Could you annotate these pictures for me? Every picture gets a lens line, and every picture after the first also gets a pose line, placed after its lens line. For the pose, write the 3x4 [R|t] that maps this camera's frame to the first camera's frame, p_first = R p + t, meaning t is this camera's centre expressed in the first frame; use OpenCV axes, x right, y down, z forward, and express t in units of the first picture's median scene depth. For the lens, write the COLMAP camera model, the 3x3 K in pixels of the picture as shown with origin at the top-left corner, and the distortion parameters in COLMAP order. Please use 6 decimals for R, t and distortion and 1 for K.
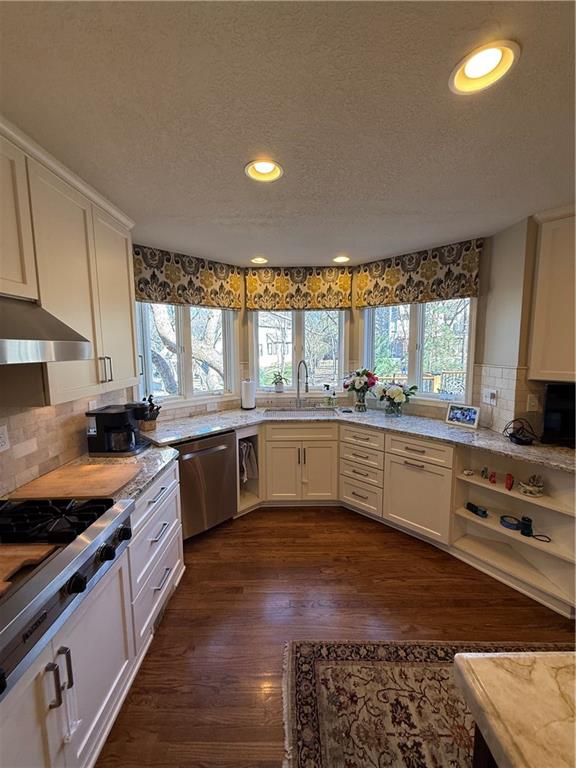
lens RADIAL K [[305.6, 0, 287.1], [0, 305.6, 382.4], [0, 0, 1]] dist [-0.002101, 0.000122]
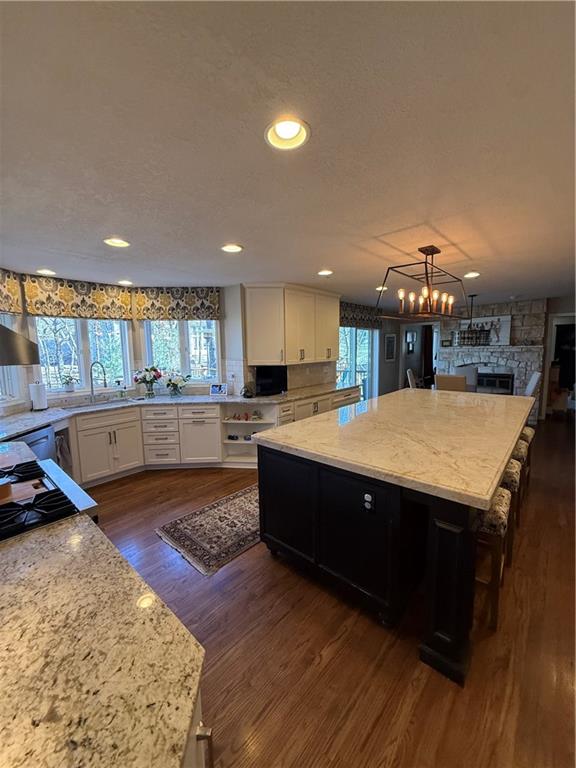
lens RADIAL K [[305.6, 0, 287.1], [0, 305.6, 382.4], [0, 0, 1]] dist [-0.002101, 0.000122]
pose [[0.666255, -0.087574, 0.740564, -0.373169], [0.093074, 0.995081, 0.033936, 0.040464], [-0.739893, 0.046317, 0.671128, -0.370325]]
